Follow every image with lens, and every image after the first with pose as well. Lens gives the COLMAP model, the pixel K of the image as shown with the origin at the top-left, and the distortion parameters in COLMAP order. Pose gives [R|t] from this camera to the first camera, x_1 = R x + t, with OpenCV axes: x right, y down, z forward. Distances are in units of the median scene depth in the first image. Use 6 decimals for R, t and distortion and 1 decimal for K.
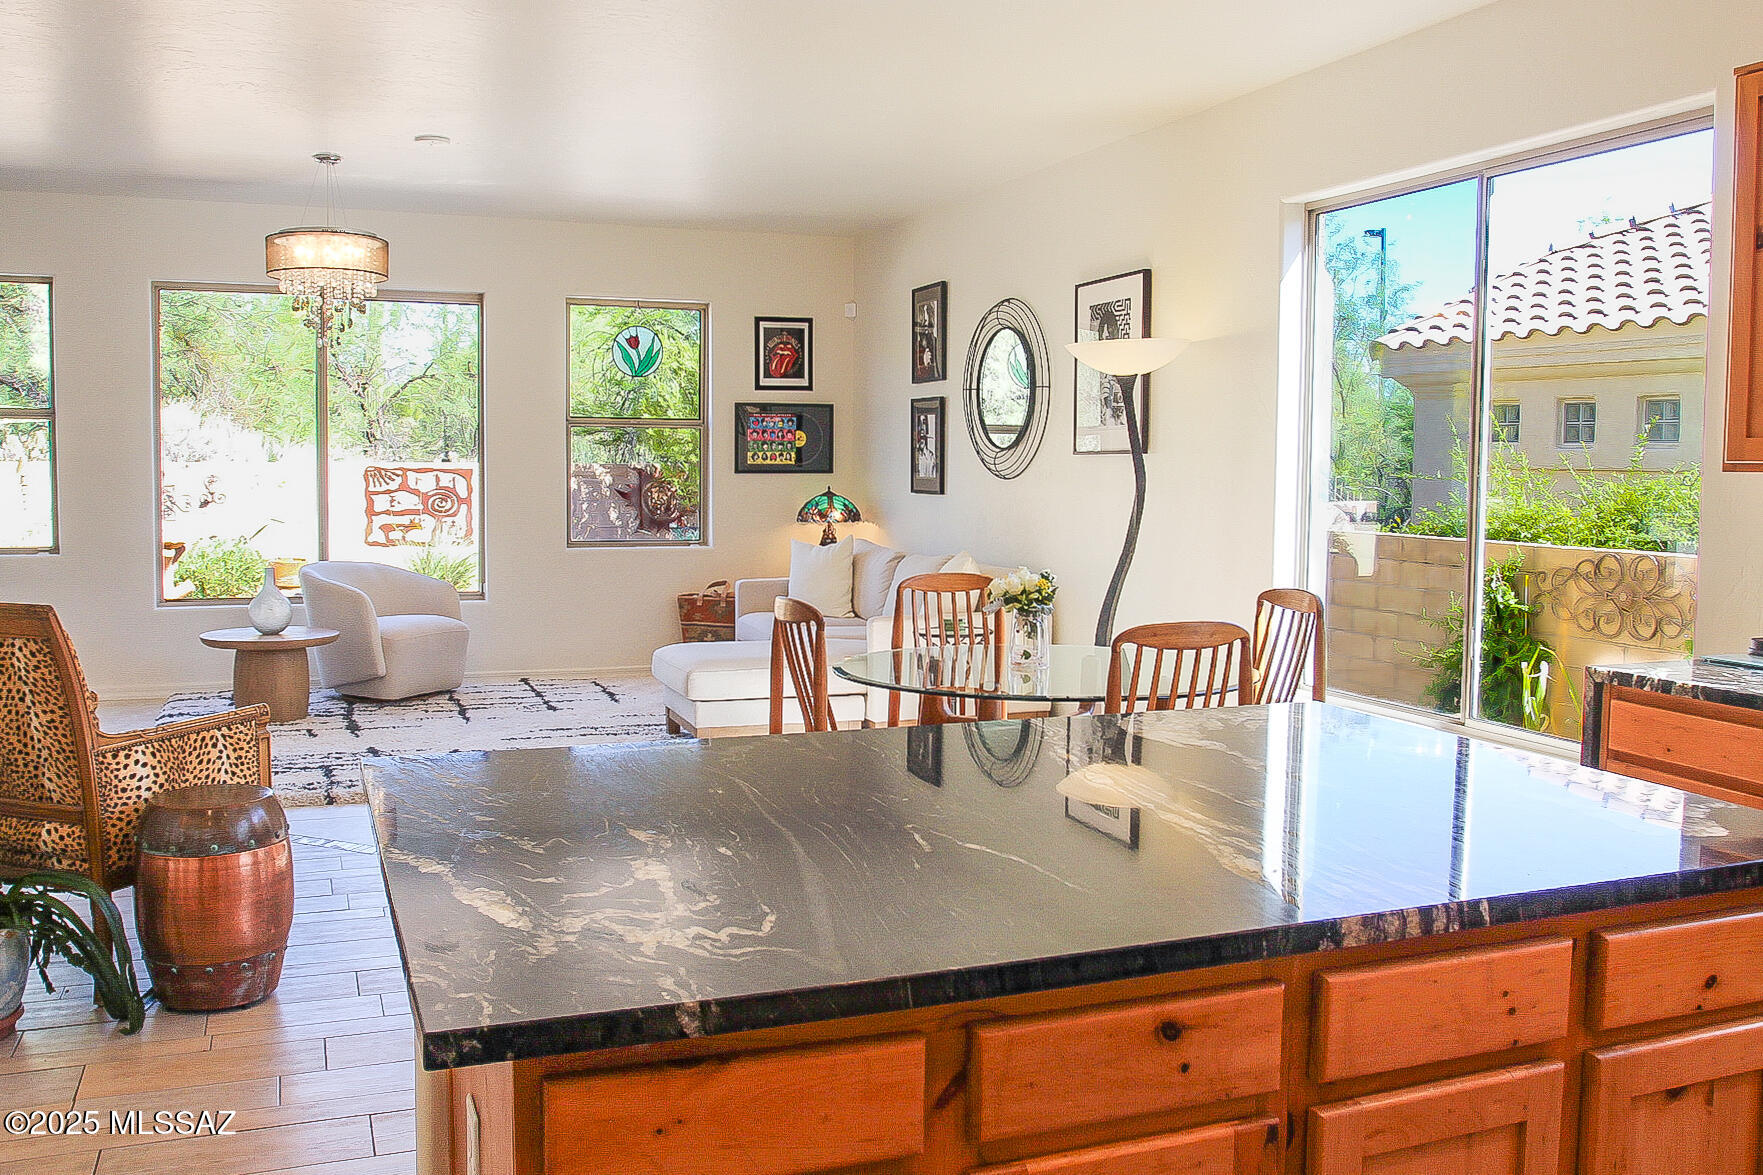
lens RADIAL K [[1508.9, 0, 883.2], [0, 1508.9, 561.3], [0, 0, 1]] dist [-0.067515, 0.021149]
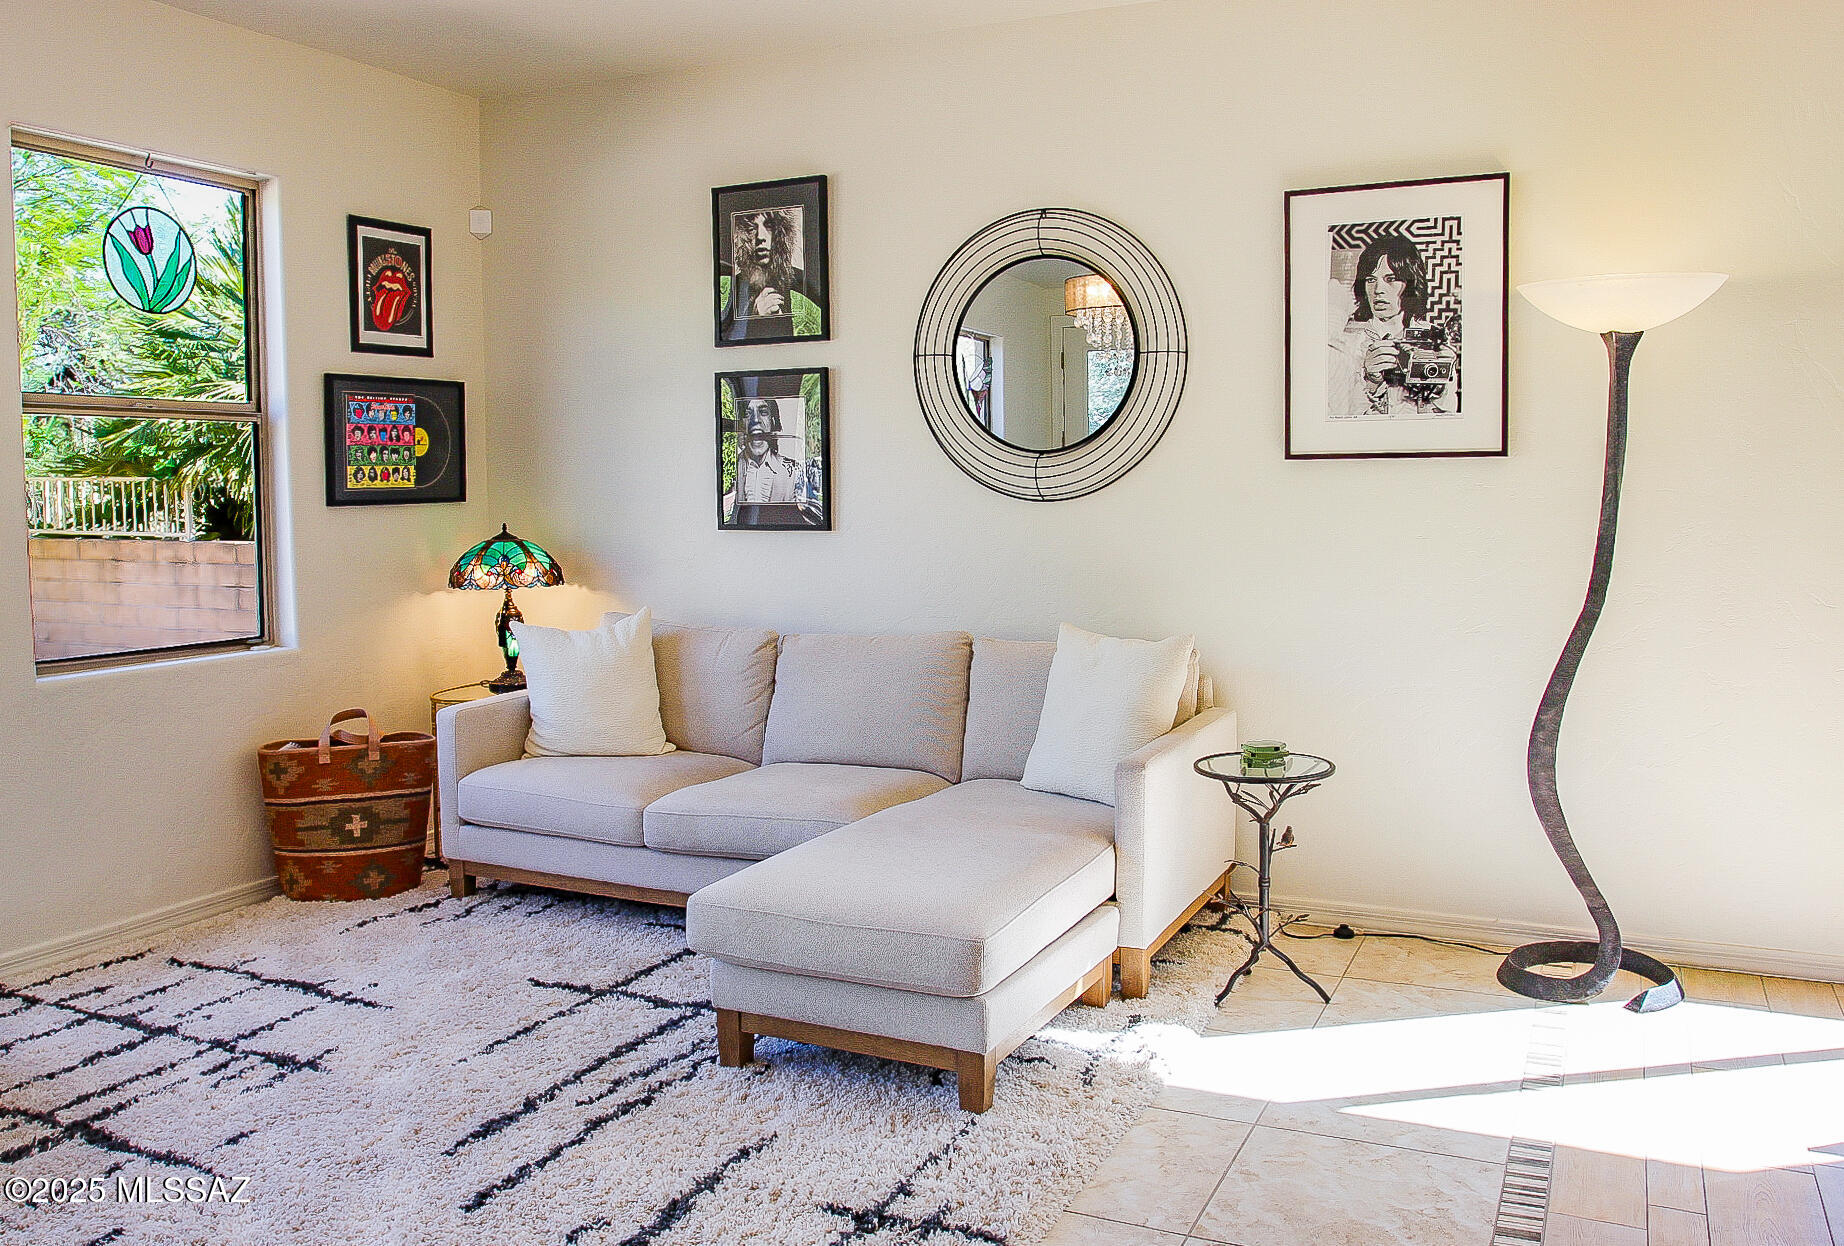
lens RADIAL K [[1514.6, 0, 924.9], [0, 1514.6, 590.4], [0, 0, 1]] dist [-0.113007, 0.129768]
pose [[0.724205, -0.064375, 0.686574, -0.310288], [0.059188, 0.997762, 0.031120, -0.032726], [-0.687040, 0.018100, 0.726394, 0.473470]]
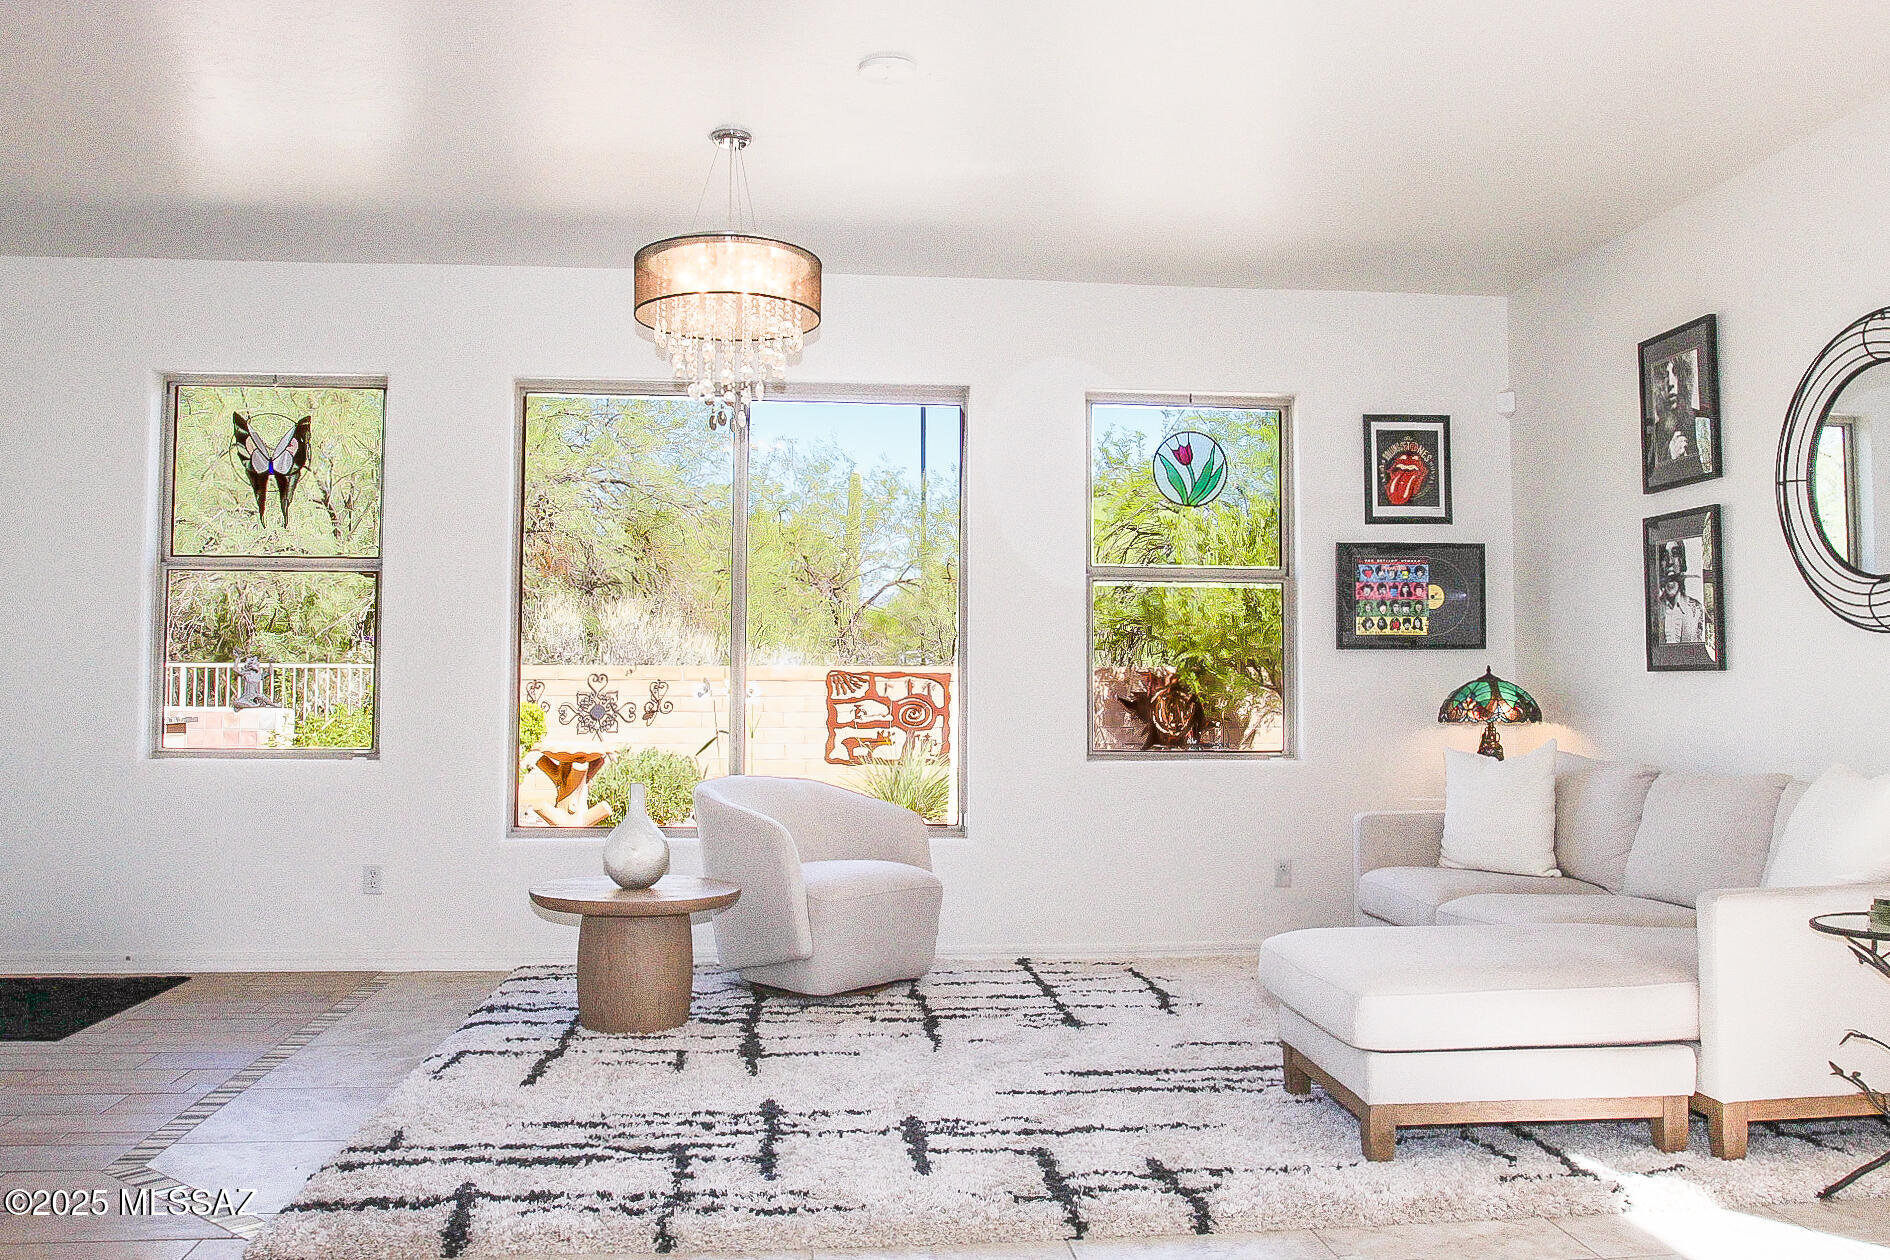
lens RADIAL K [[1531.1, 0, 966.6], [0, 1531.1, 597.2], [0, 0, 1]] dist [-0.065538, 0.006442]
pose [[0.967440, -0.019272, -0.252365, -0.086574], [-0.012450, 0.992266, -0.123501, 0.003446], [0.252794, 0.122622, 0.959718, 0.316886]]
